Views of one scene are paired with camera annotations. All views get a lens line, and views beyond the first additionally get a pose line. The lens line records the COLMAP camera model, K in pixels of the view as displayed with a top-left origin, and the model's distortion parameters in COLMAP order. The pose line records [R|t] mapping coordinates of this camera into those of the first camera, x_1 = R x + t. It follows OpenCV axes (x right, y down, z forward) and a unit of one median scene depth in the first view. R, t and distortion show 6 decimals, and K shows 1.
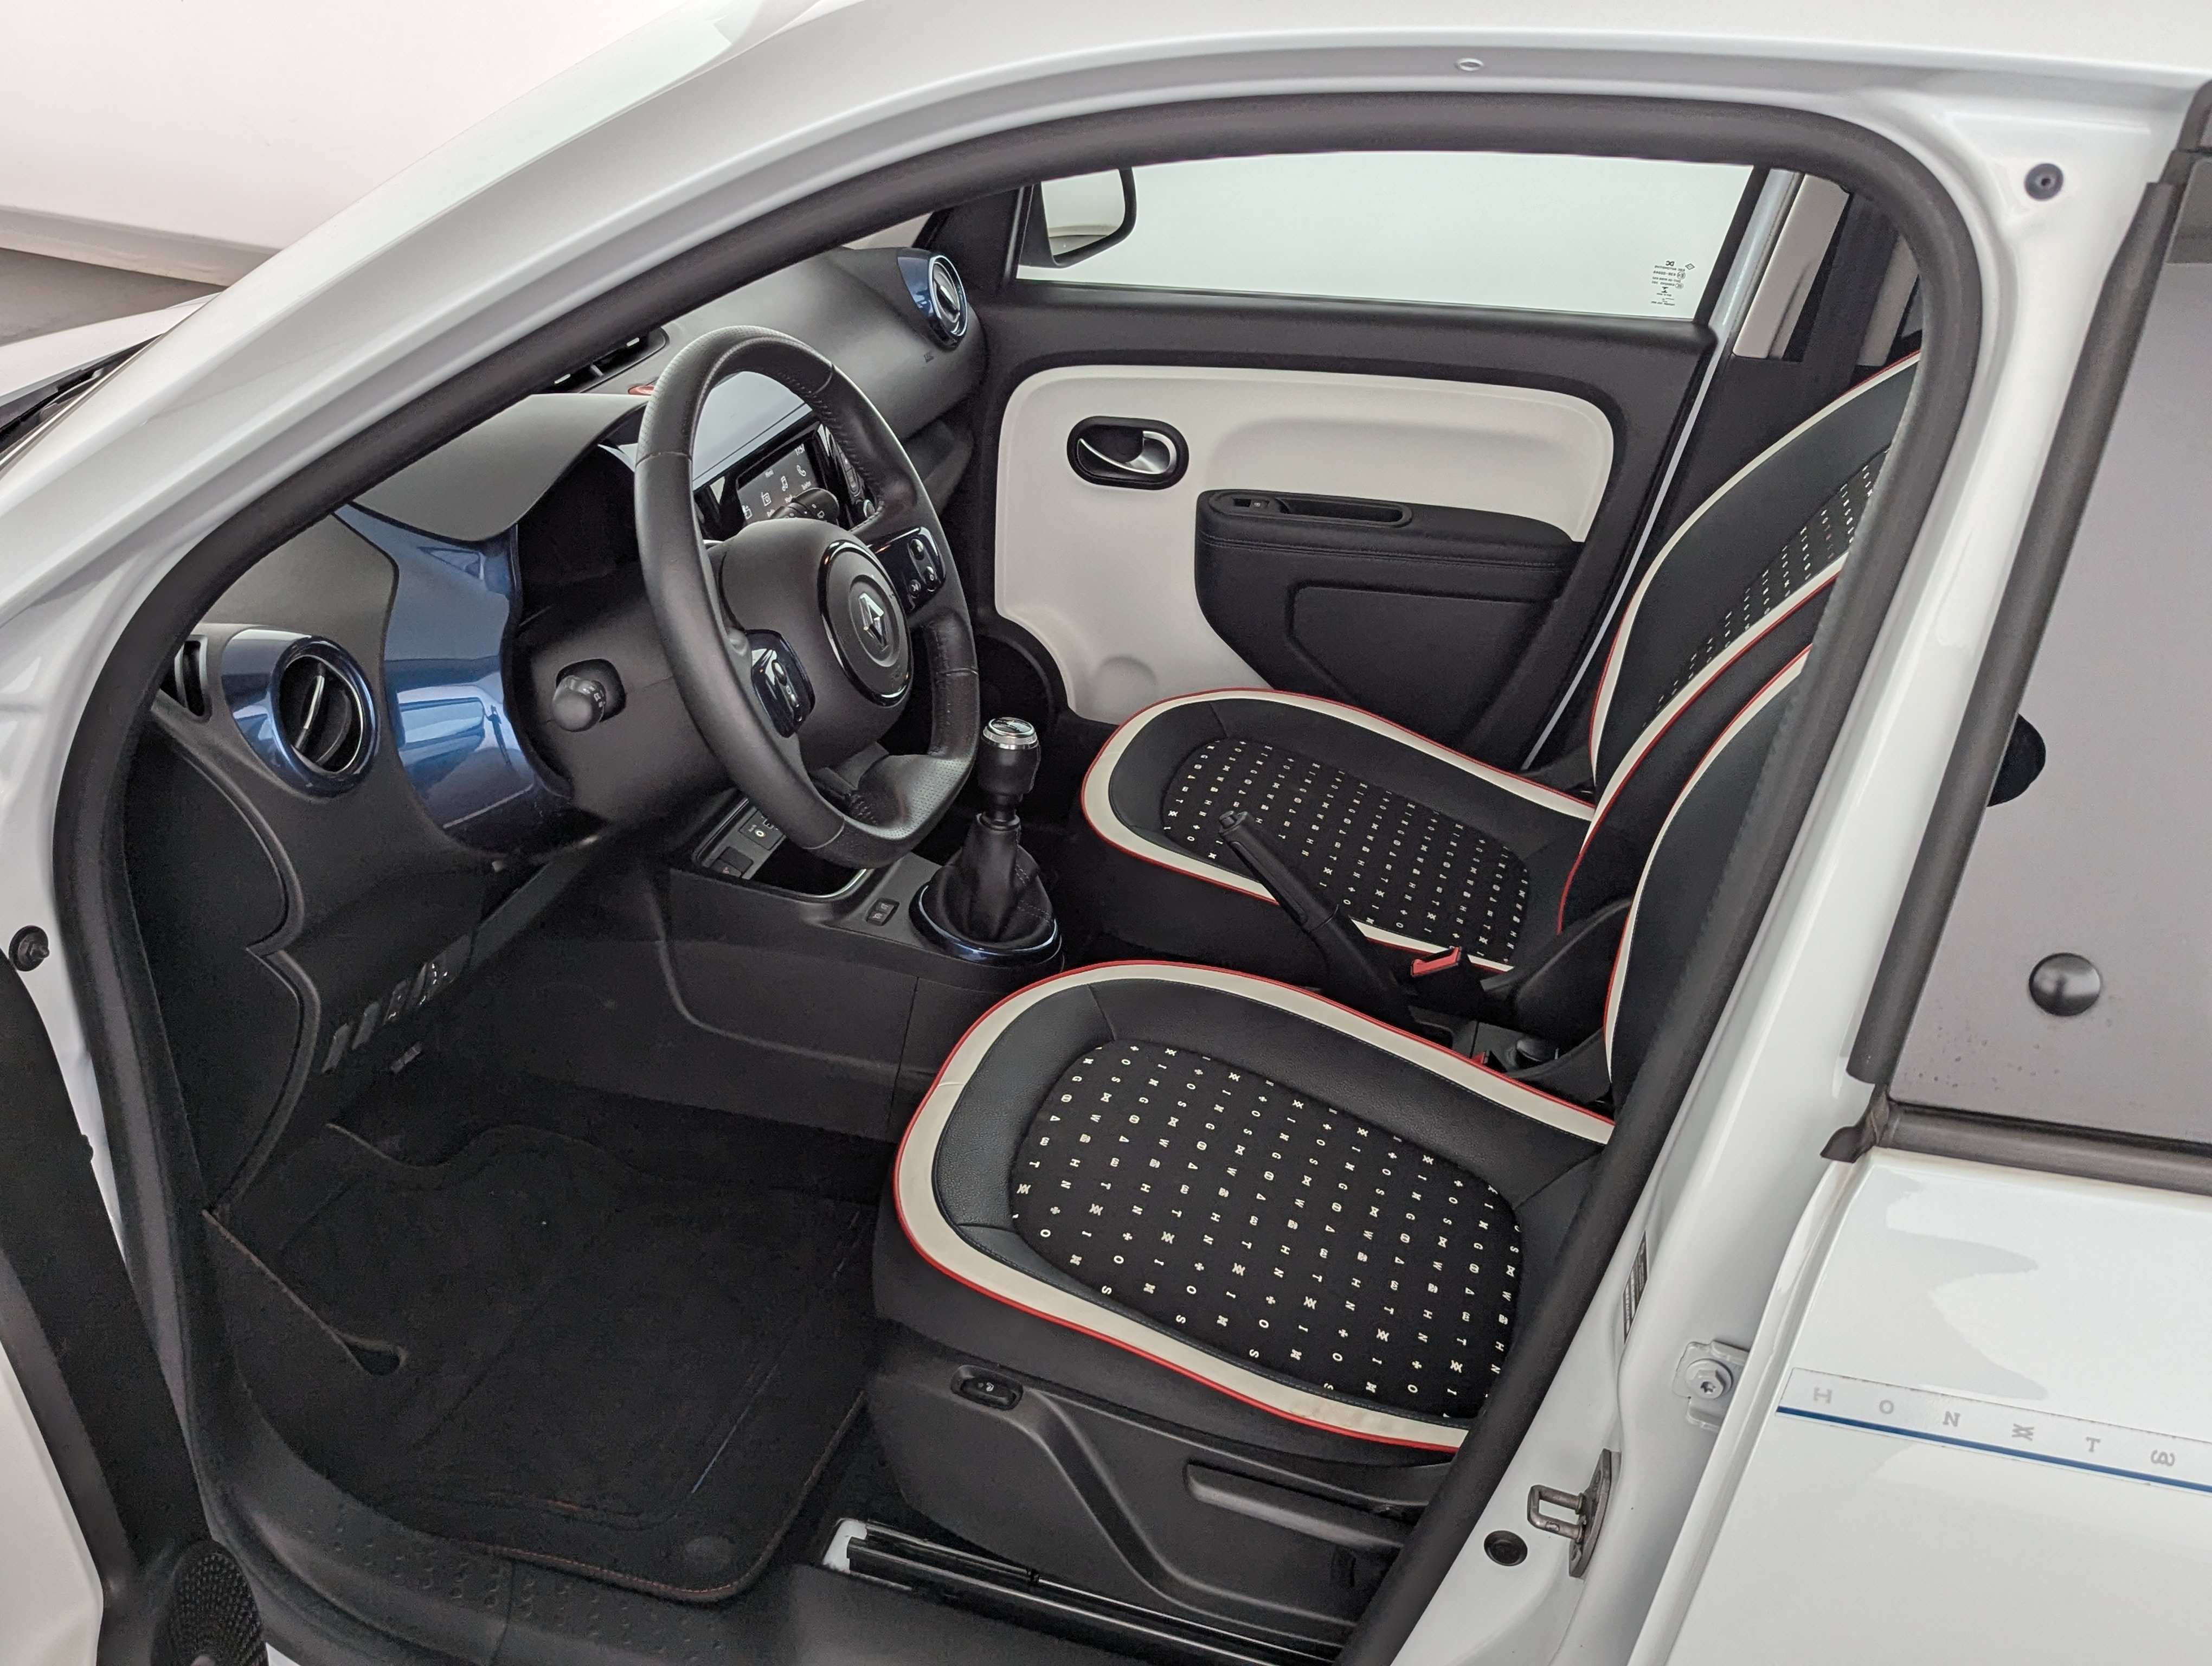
lens RADIAL K [[2156.0, 0, 1100.2], [0, 2156.0, 837.7], [0, 0, 1]] dist [0.071214, 0.000000]
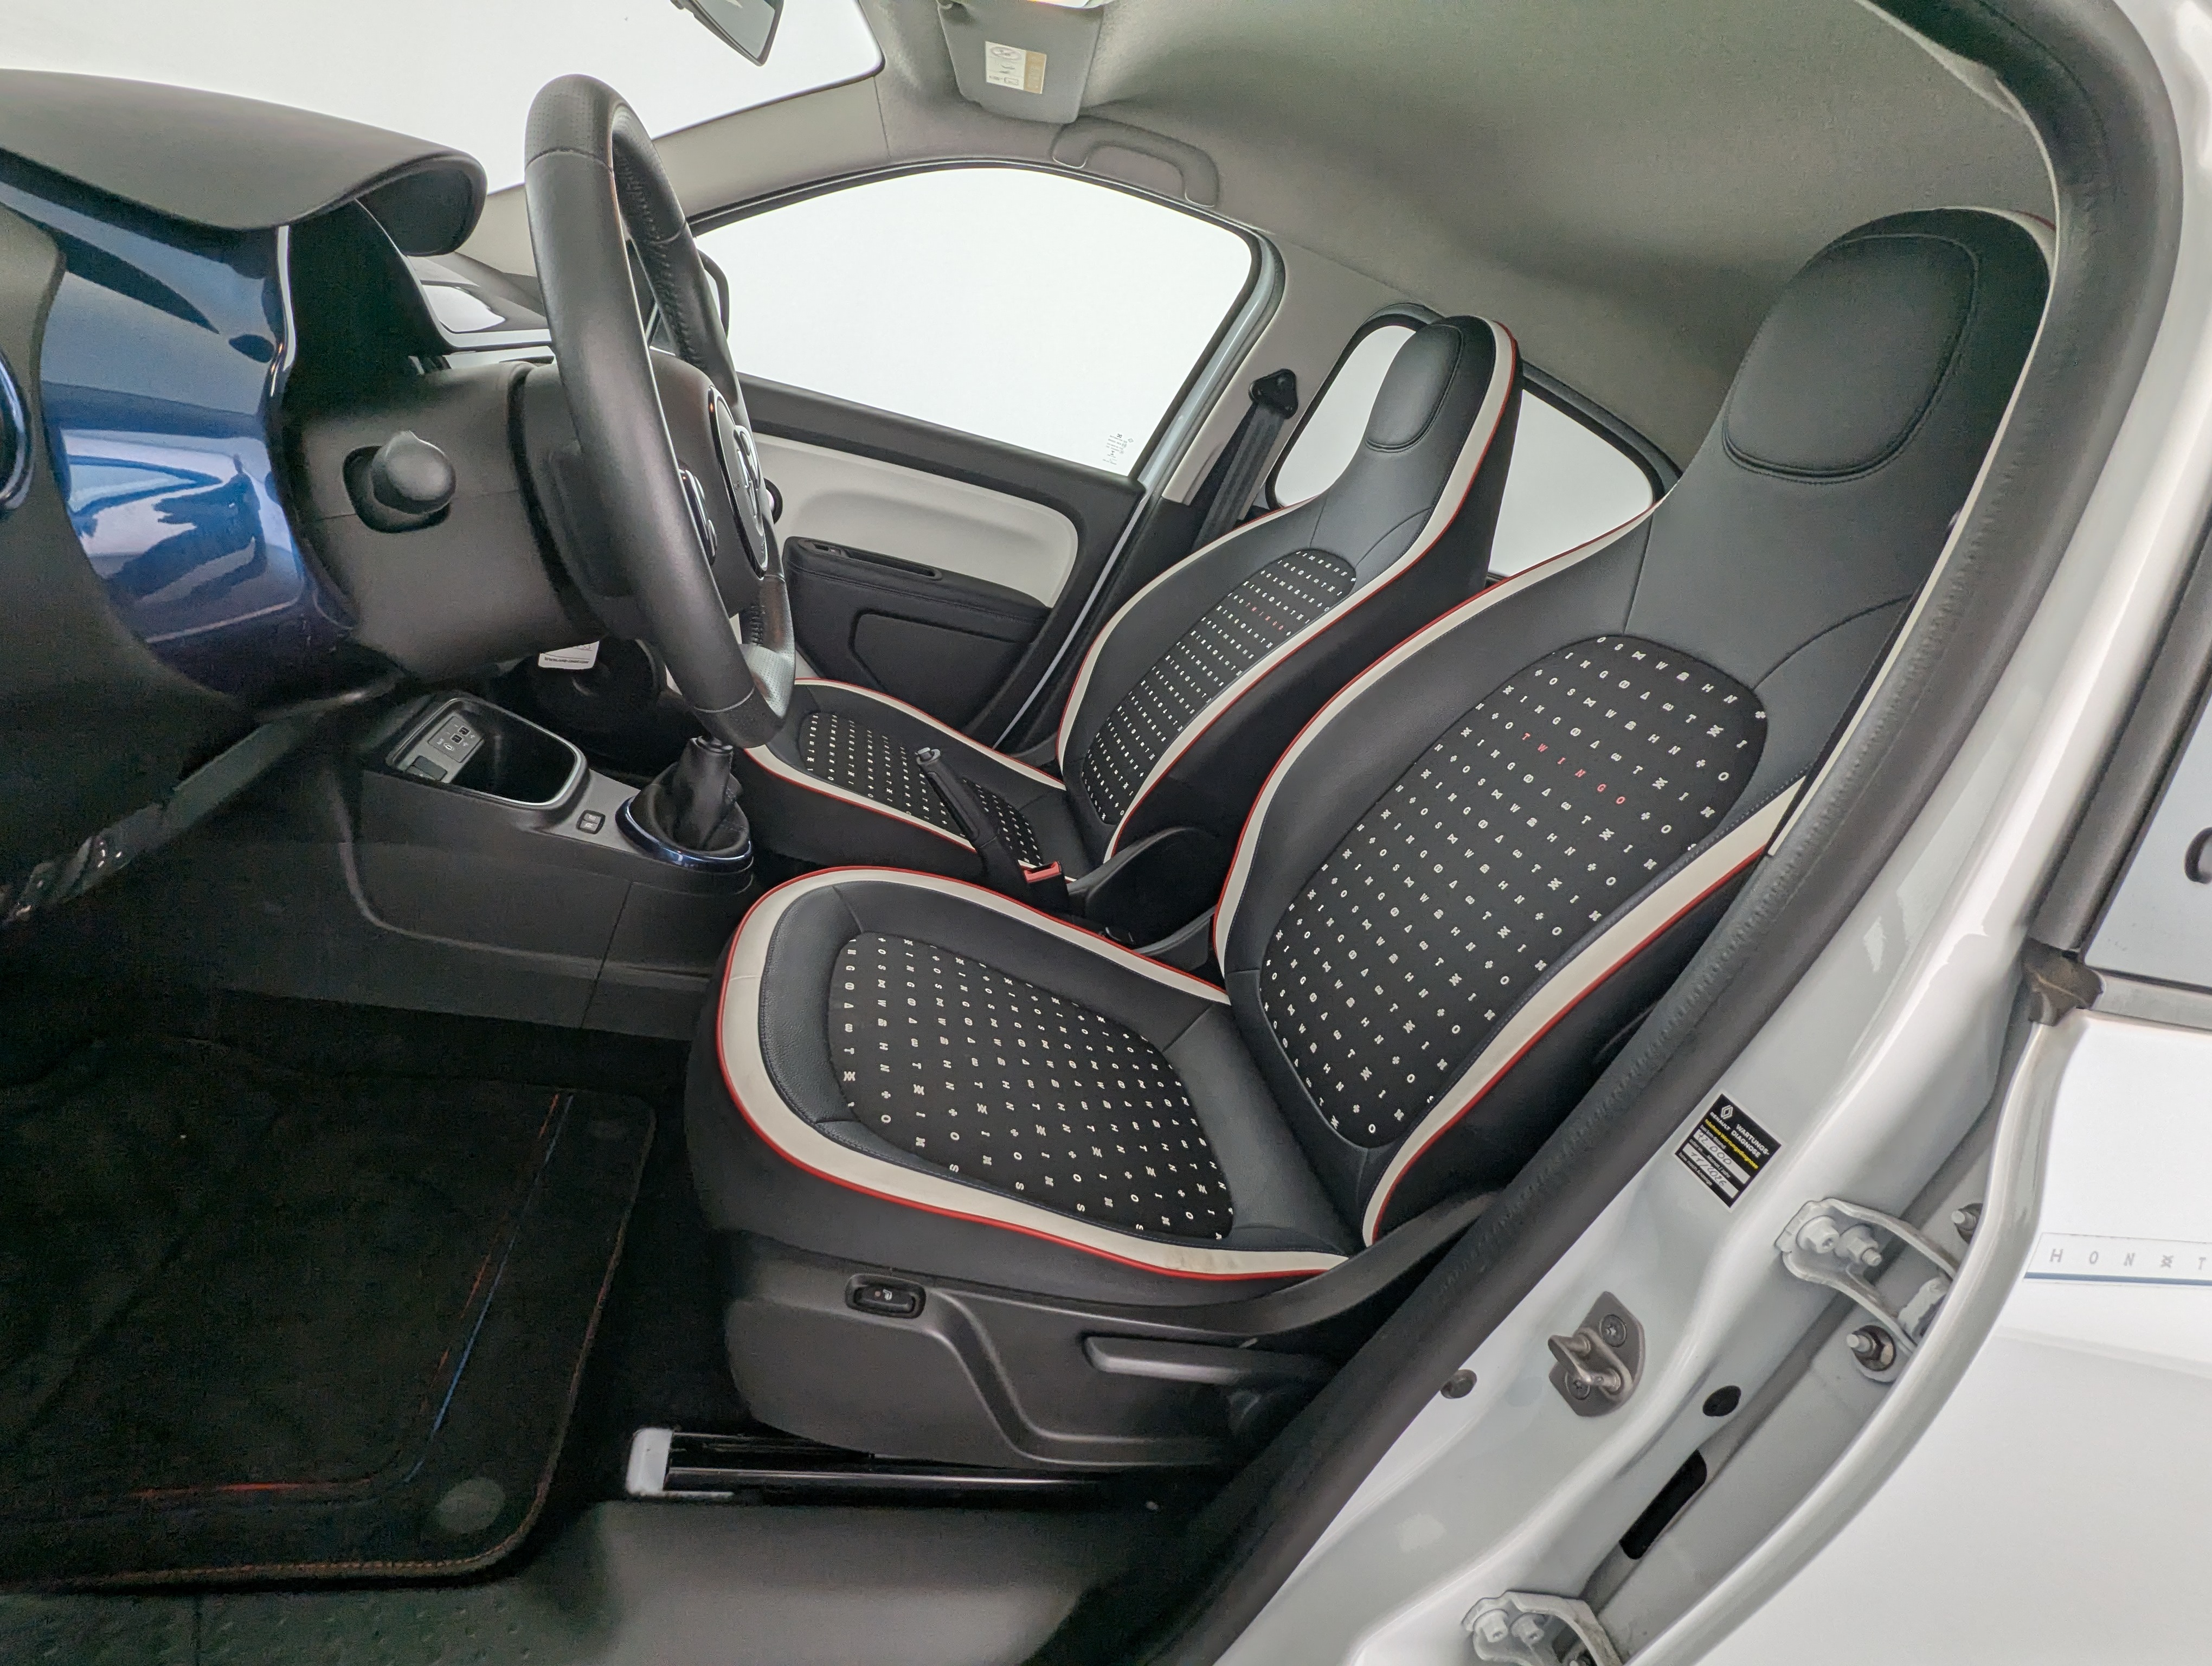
lens RADIAL K [[1069.6, 0, 1122.9], [0, 1069.6, 834.8], [0, 0, 1]] dist [0.006471, 0.000749]
pose [[0.855833, 0.030233, 0.516367, -0.188645], [-0.030631, 0.999501, -0.007752, 0.045985], [-0.516344, -0.009183, 0.856332, 0.483739]]
